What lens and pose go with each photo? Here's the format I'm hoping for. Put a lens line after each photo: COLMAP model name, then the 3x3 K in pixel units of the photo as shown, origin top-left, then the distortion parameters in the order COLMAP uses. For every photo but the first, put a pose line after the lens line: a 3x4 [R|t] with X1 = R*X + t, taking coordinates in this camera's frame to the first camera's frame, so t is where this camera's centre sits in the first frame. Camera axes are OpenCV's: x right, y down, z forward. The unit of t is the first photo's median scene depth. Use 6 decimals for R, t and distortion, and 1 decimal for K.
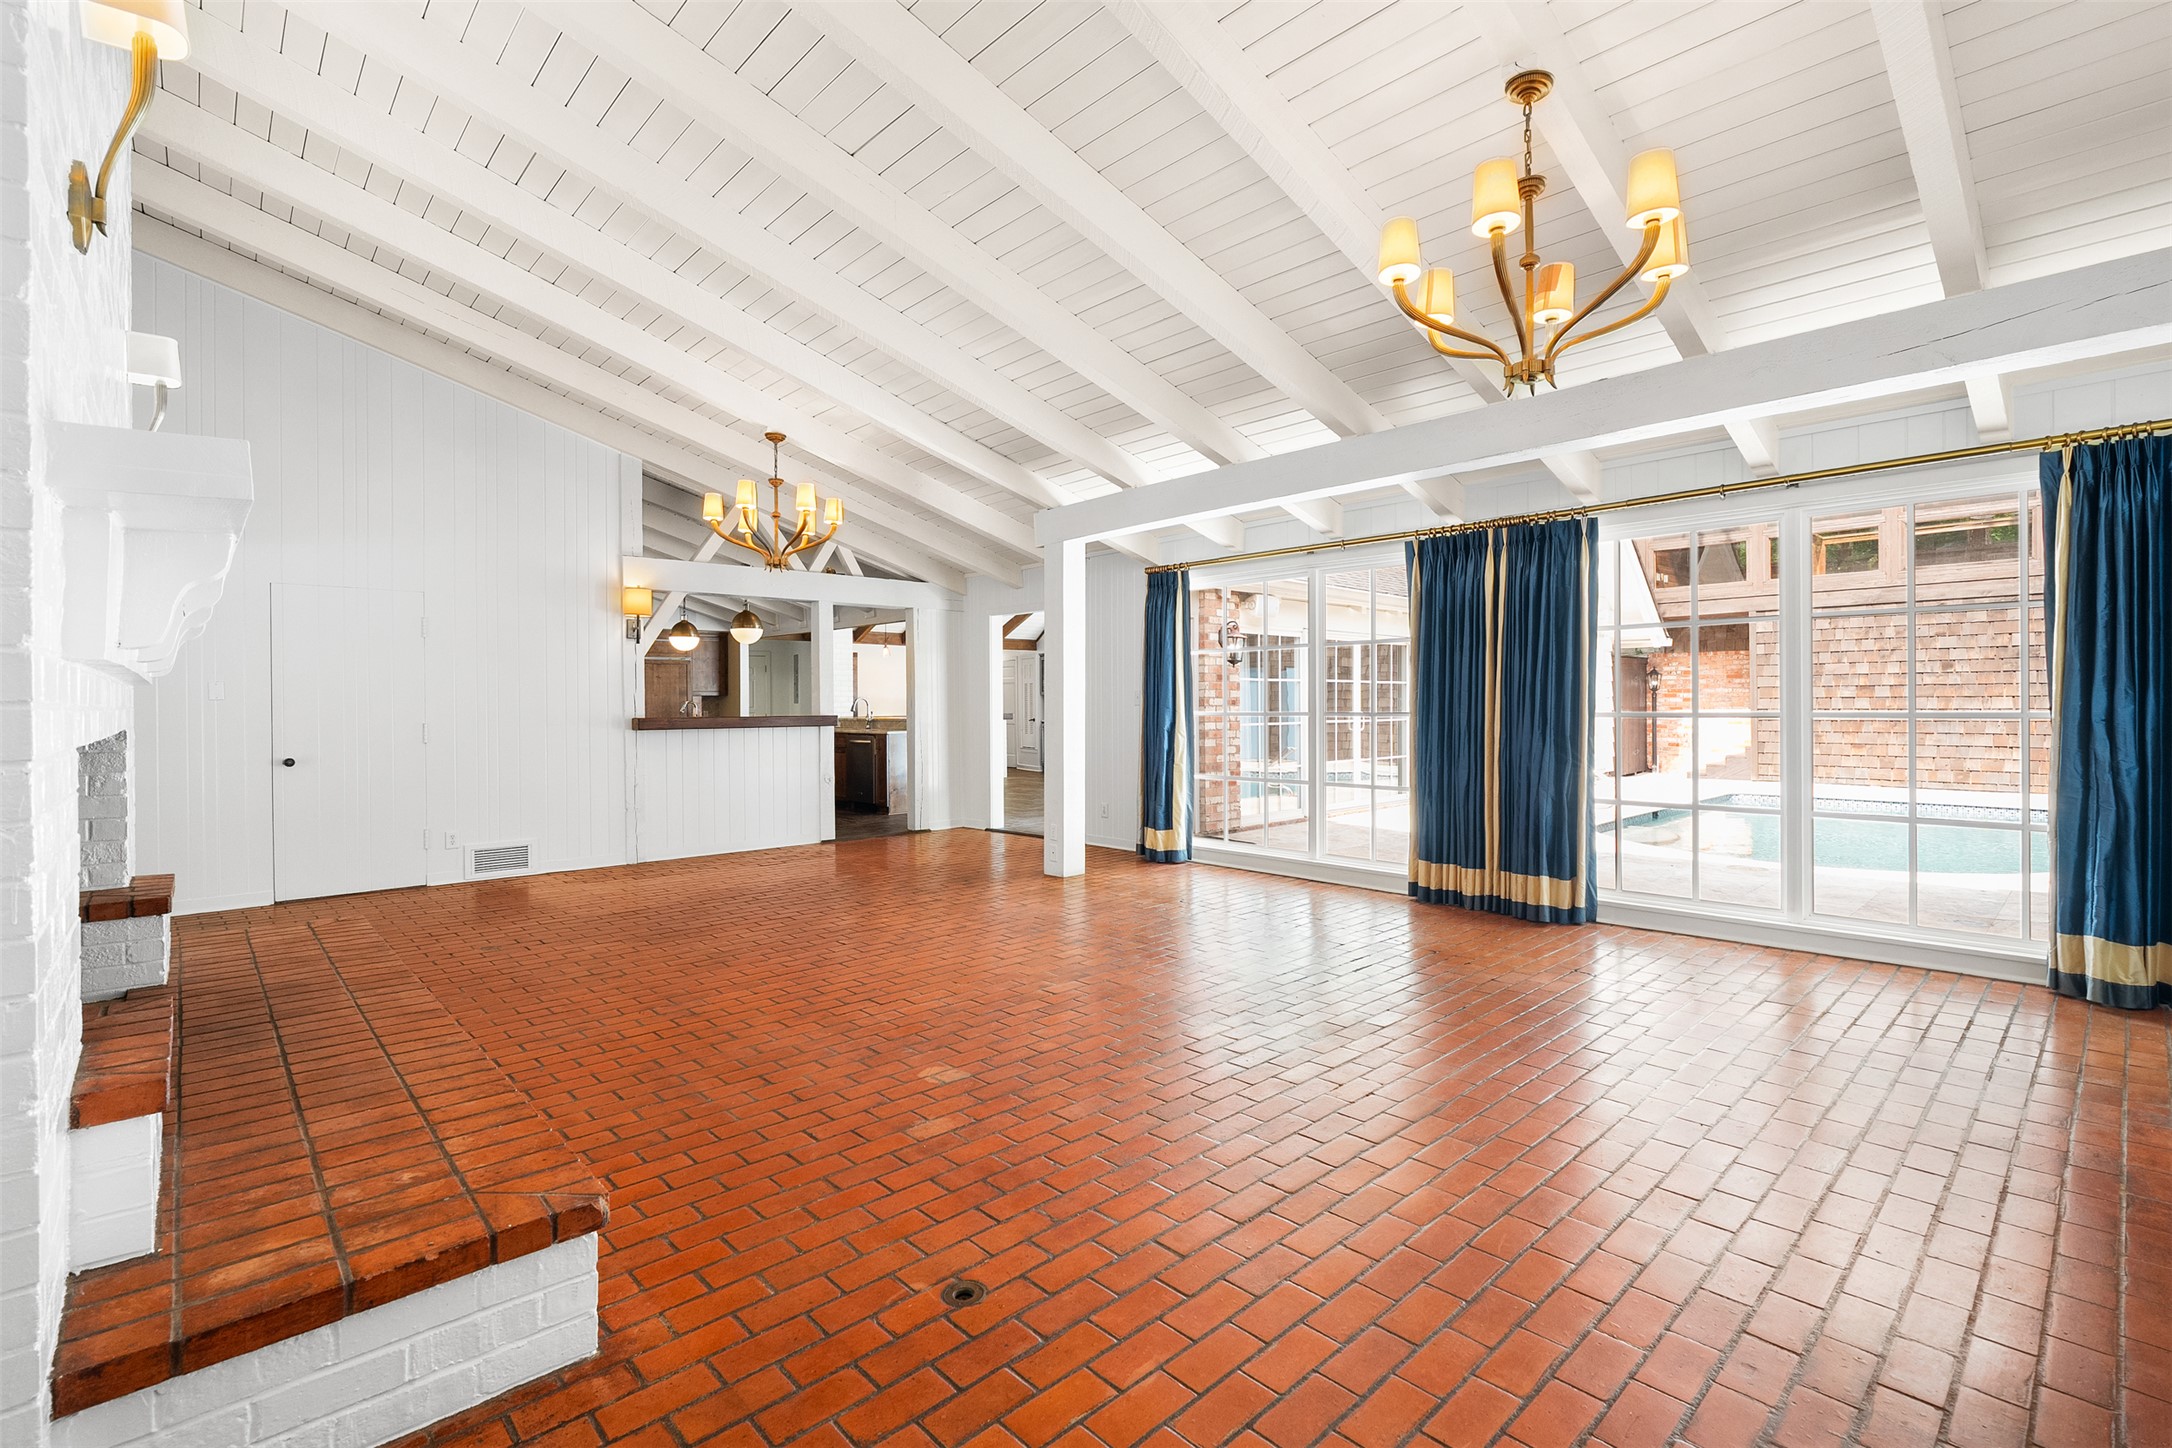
lens RADIAL K [[971.9, 0, 1092.2], [0, 971.9, 721.1], [0, 0, 1]] dist [-0.000617, 0.000782]
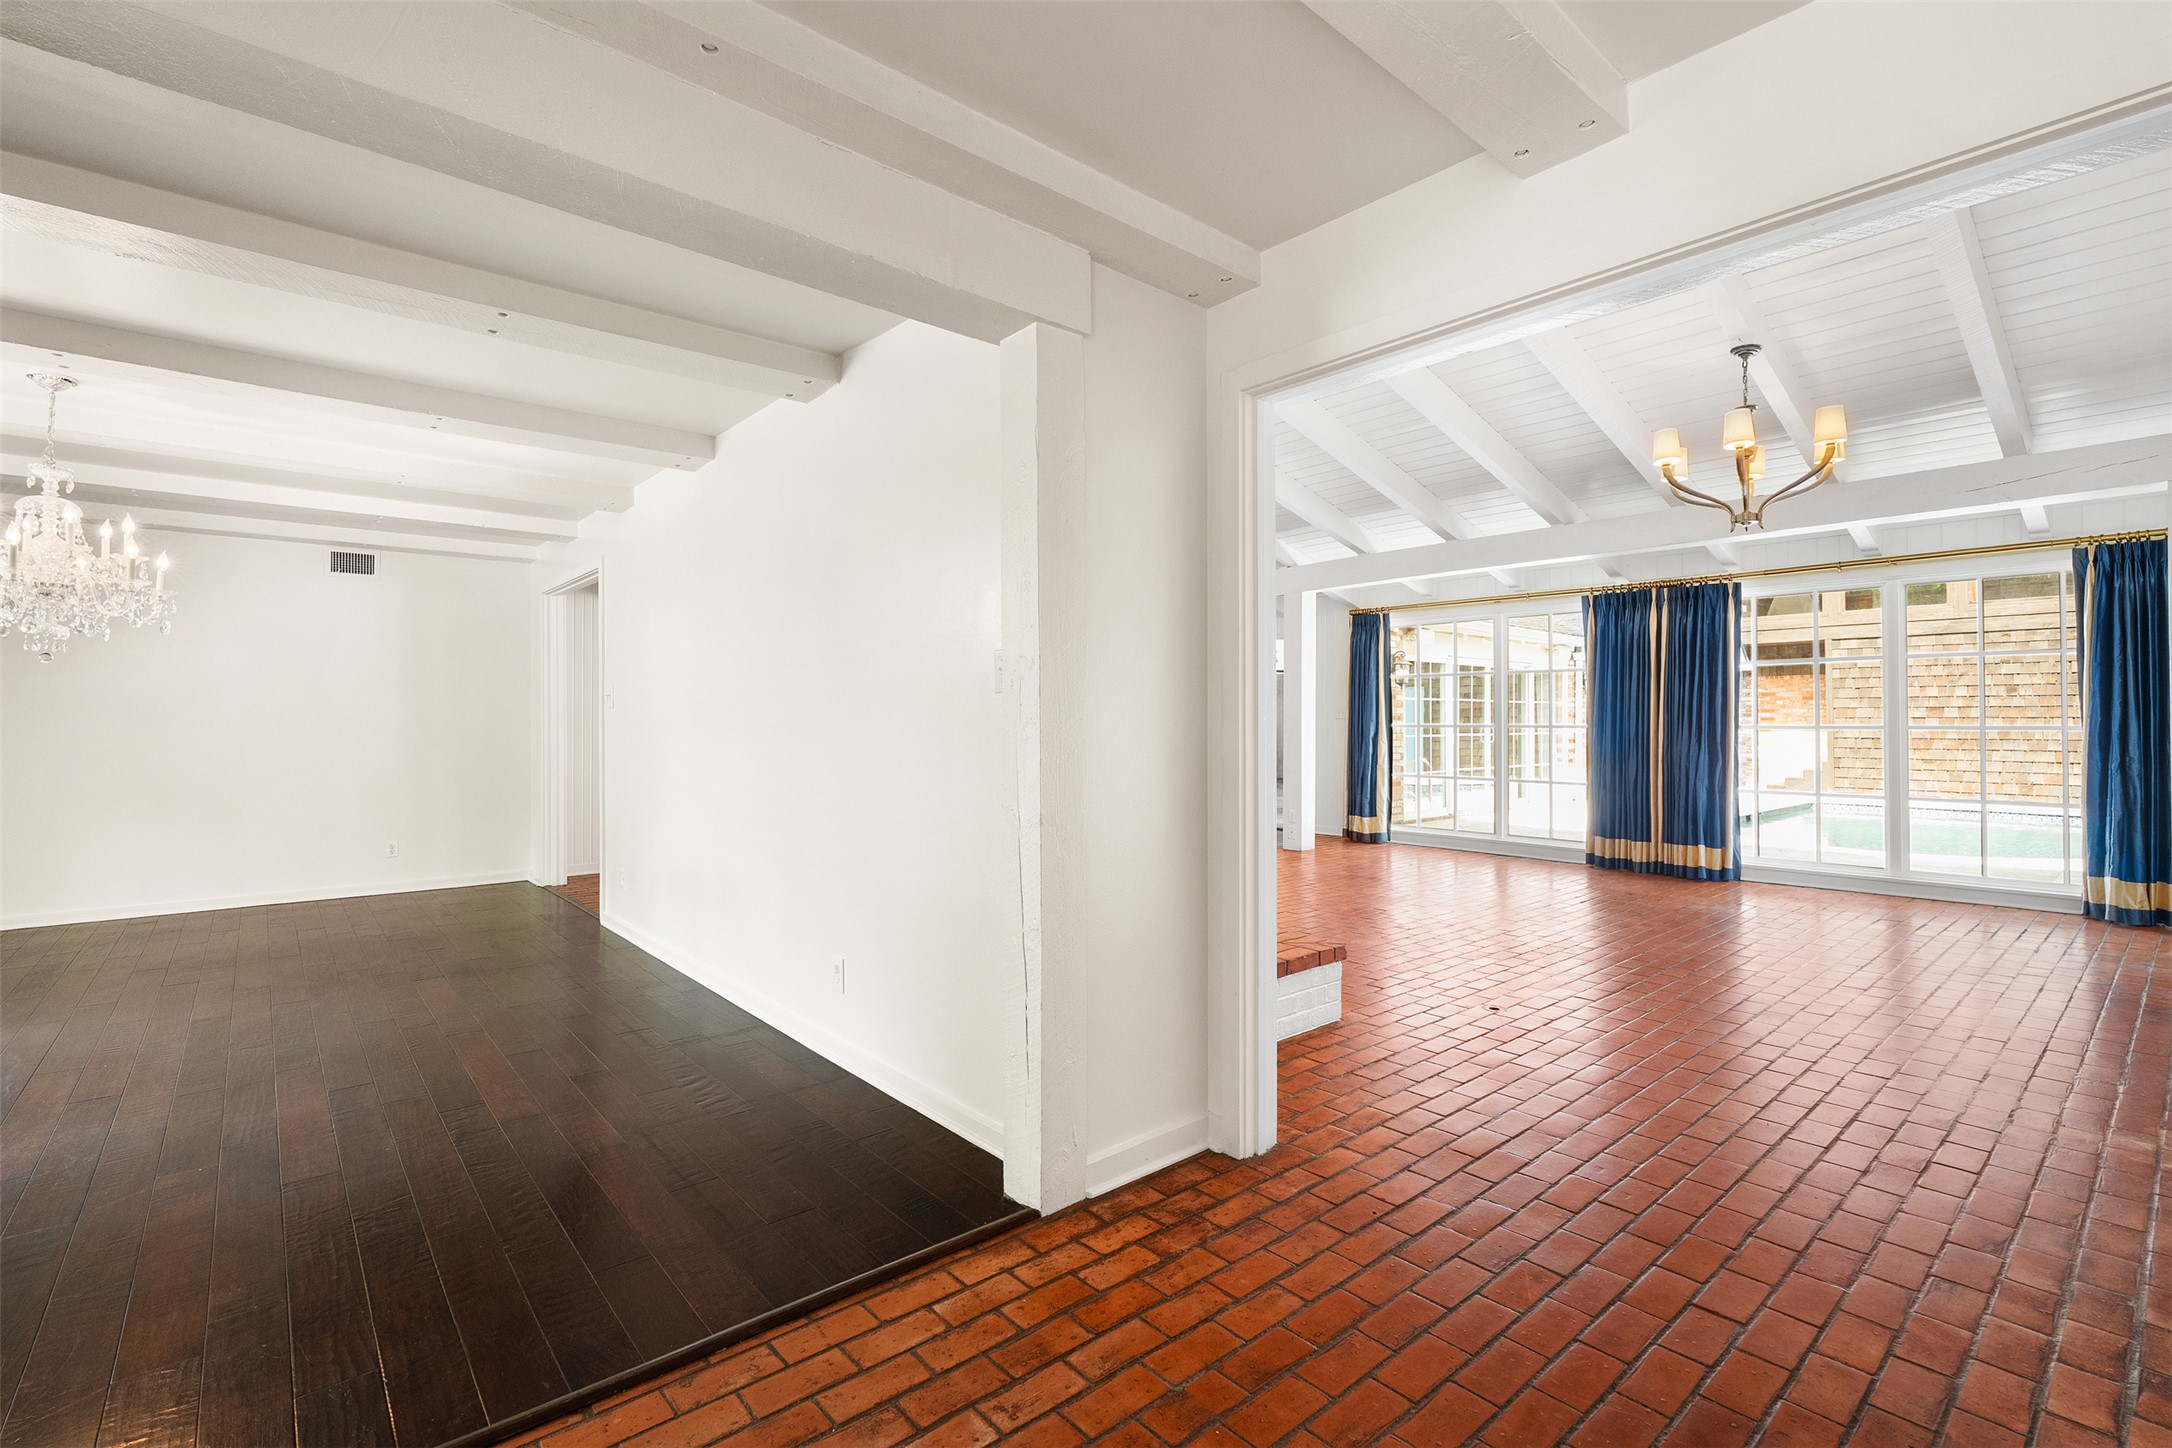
lens RADIAL K [[971.9, 0, 1083.6], [0, 971.9, 722.3], [0, 0, 1]] dist [-0.000617, 0.000782]
pose [[0.999066, 0.007336, -0.042589, -0.322367], [-0.007990, 0.999853, -0.015192, 0.013906], [0.042471, 0.015519, 0.998977, -0.375271]]
